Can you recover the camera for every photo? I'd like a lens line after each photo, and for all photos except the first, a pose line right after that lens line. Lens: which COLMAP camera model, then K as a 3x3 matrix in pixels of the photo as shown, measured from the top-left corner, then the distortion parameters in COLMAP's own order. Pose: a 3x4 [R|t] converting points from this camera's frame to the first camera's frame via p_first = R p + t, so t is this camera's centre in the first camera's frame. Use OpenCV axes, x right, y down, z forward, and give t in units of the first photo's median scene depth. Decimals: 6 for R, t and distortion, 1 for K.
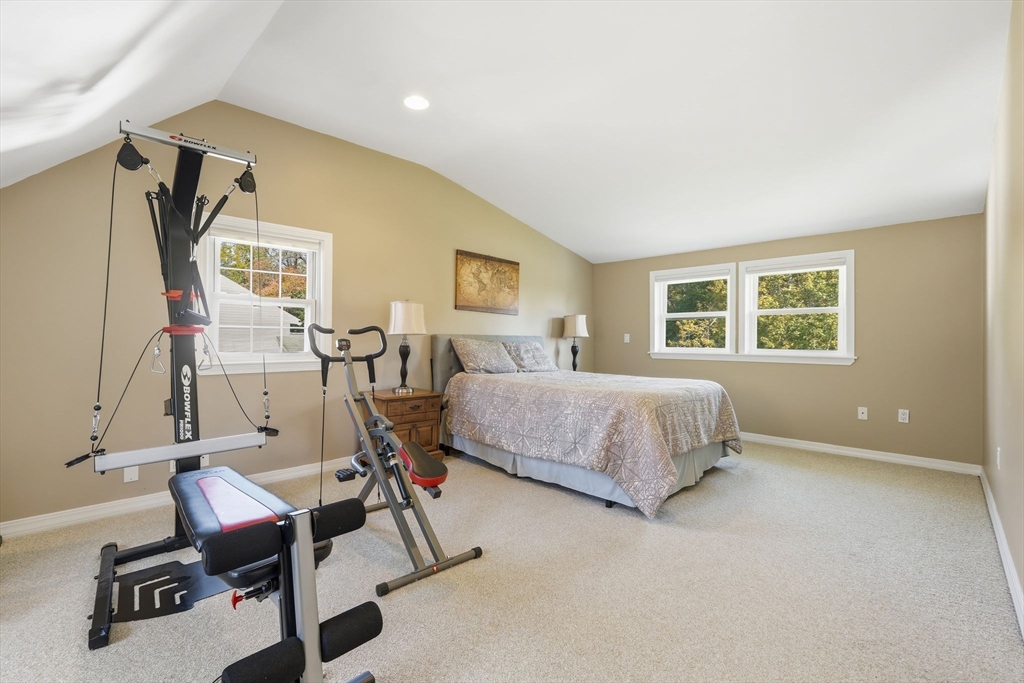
lens RADIAL K [[455.5, 0, 510.8], [0, 455.5, 338.7], [0, 0, 1]] dist [-0.008327, 0.002123]
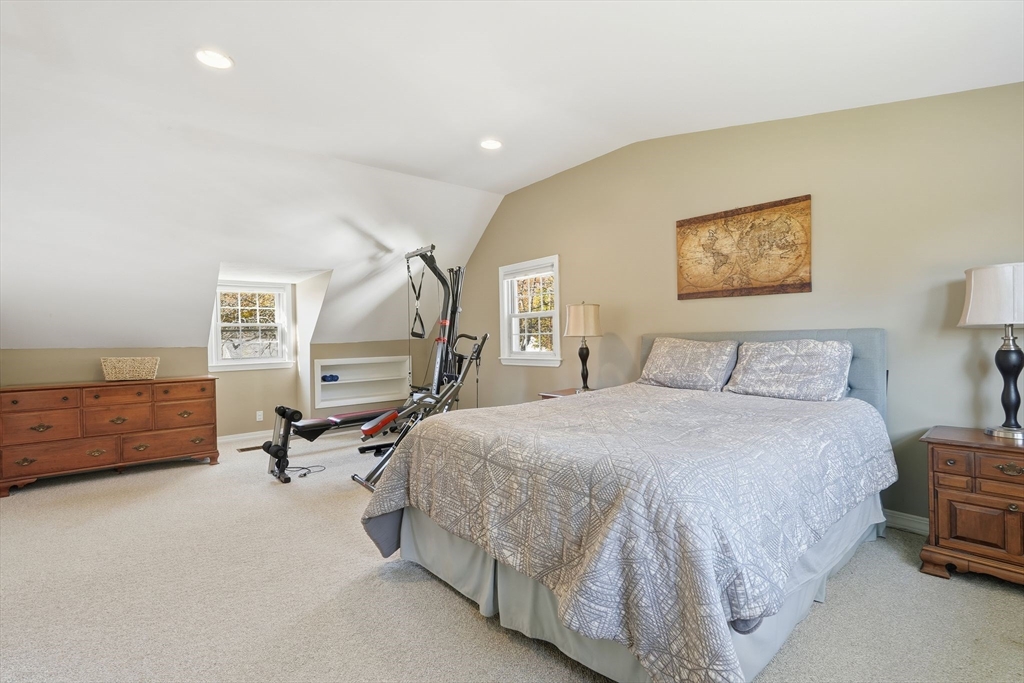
lens RADIAL K [[479.7, 0, 511.6], [0, 479.7, 340.5], [0, 0, 1]] dist [-0.000913, -0.000108]
pose [[-0.102969, -0.017221, -0.994535, 0.669847], [0.005377, 0.999826, -0.017870, 0.015028], [0.994670, -0.007187, -0.102858, 0.768999]]
